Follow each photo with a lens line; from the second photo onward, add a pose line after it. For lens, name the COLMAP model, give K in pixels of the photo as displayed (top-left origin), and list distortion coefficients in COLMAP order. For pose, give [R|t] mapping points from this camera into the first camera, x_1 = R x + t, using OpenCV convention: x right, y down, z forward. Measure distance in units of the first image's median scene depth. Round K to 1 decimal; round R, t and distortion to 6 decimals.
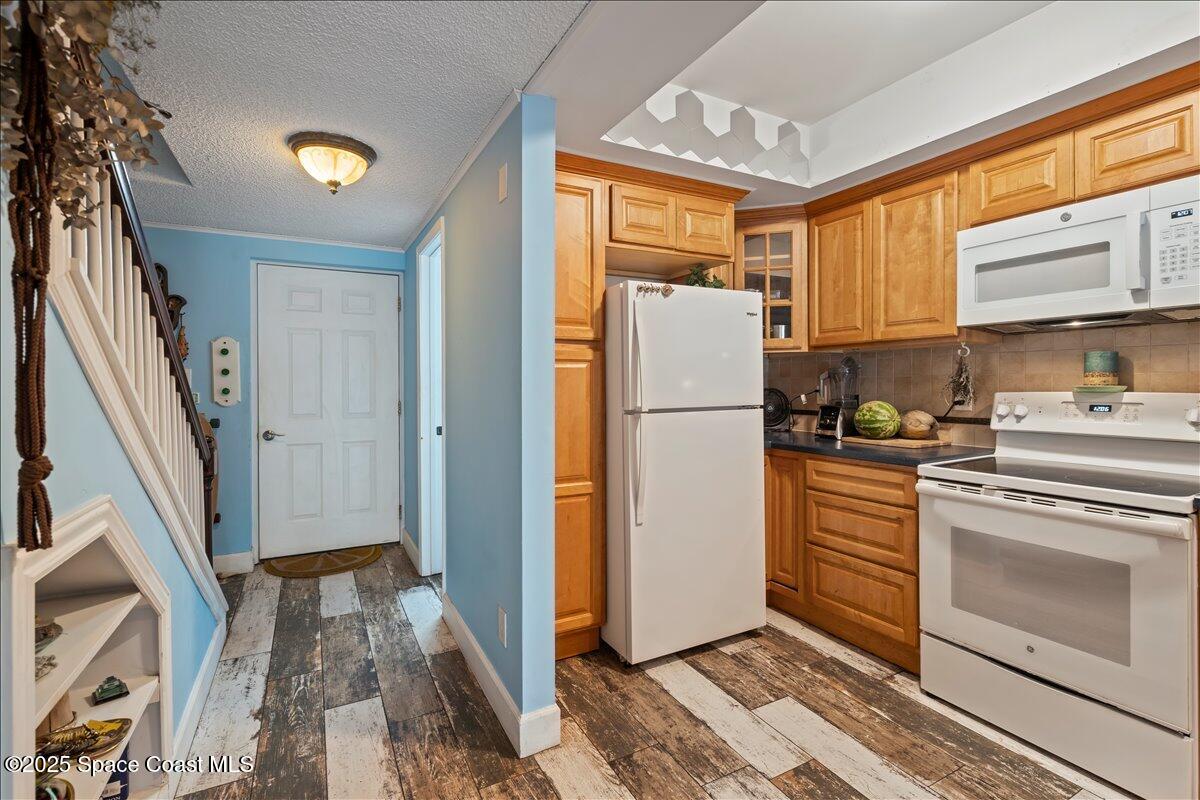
lens RADIAL K [[540.5, 0, 606.3], [0, 540.5, 386.6], [0, 0, 1]] dist [-0.003295, 0.001047]
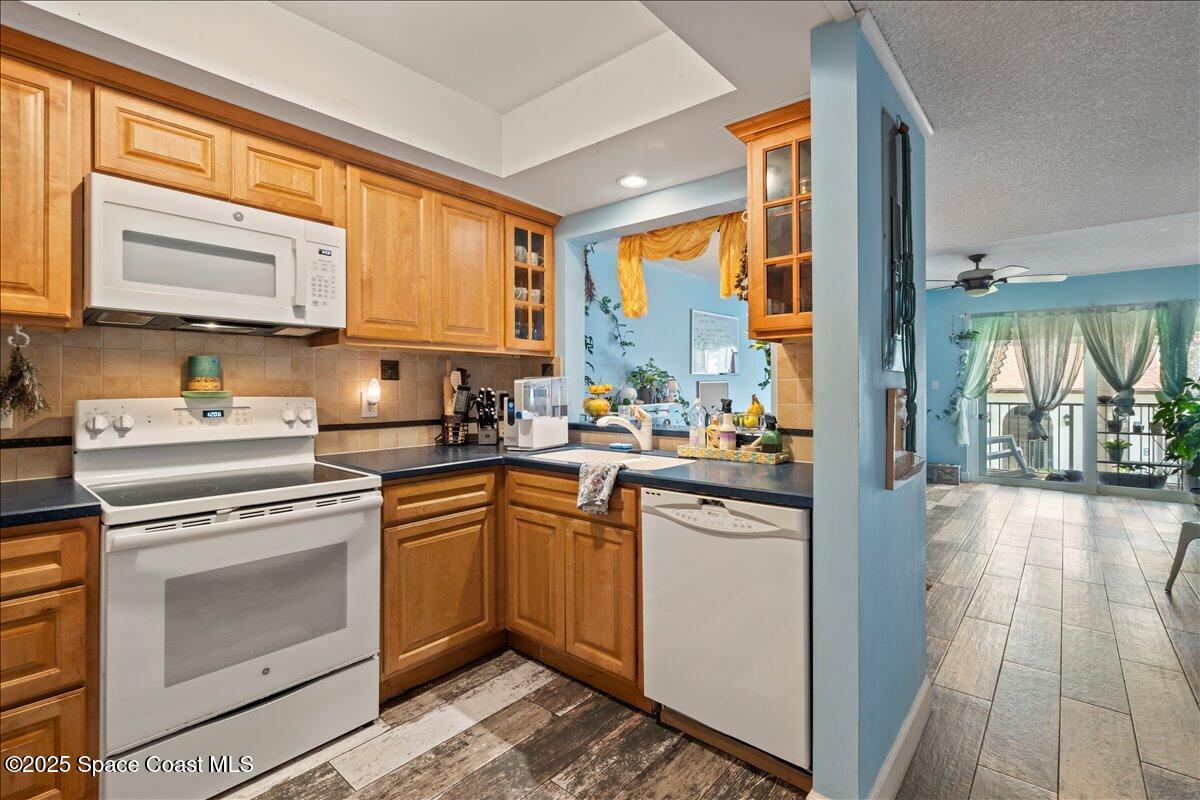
lens RADIAL K [[540.5, 0, 598.2], [0, 540.5, 388.1], [0, 0, 1]] dist [-0.003295, 0.001047]
pose [[-0.346273, 0.006089, 0.938114, -0.205390], [0.004579, 0.999978, -0.004801, 0.001046], [-0.938123, 0.002633, -0.346293, 0.540696]]
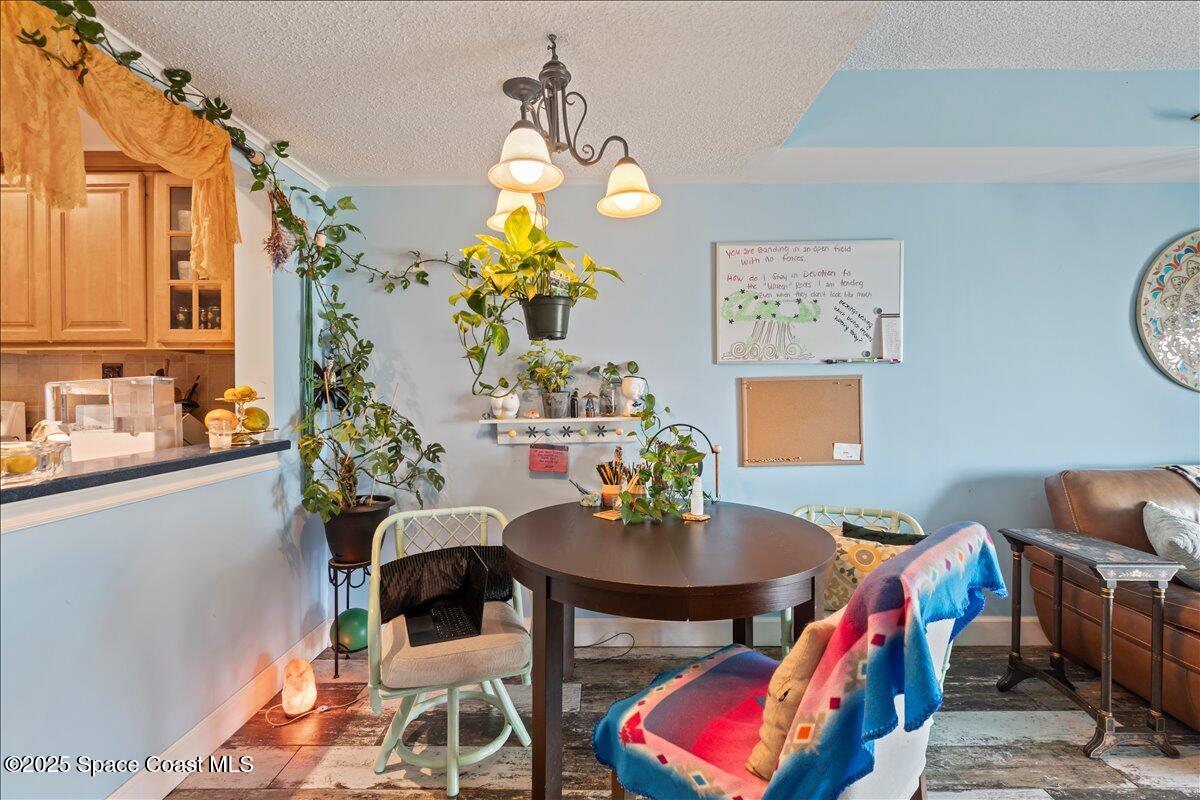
lens RADIAL K [[540.5, 0, 600.7], [0, 540.5, 394.4], [0, 0, 1]] dist [-0.003295, 0.001047]
pose [[0.489445, -0.001895, 0.872032, 0.479717], [0.002263, 0.999997, 0.000903, -0.000883], [-0.872031, 0.001531, 0.489448, -0.723320]]
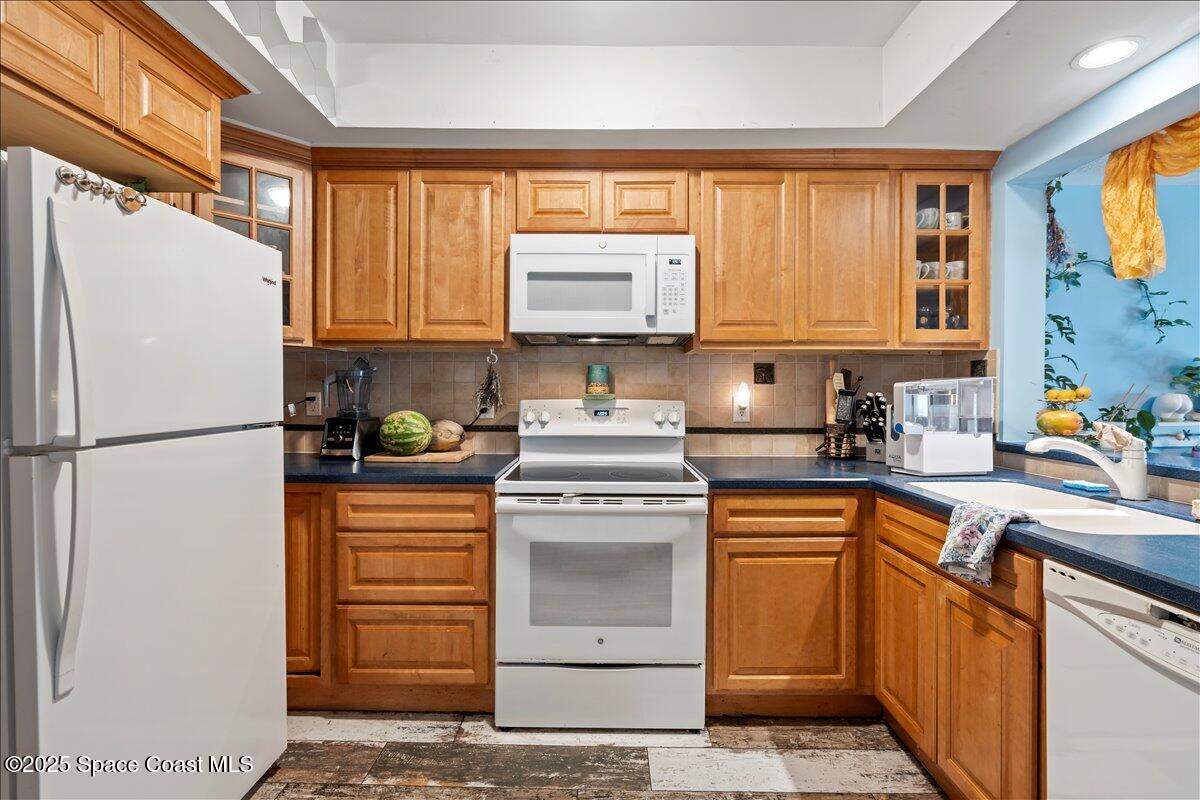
lens RADIAL K [[540.5, 0, 601.6], [0, 540.5, 397.0], [0, 0, 1]] dist [-0.003295, 0.001047]
pose [[0.487239, -0.000800, 0.873268, -0.099956], [-0.005245, 0.999979, 0.003842, 0.000112], [-0.873253, -0.006452, 0.487224, 0.332990]]
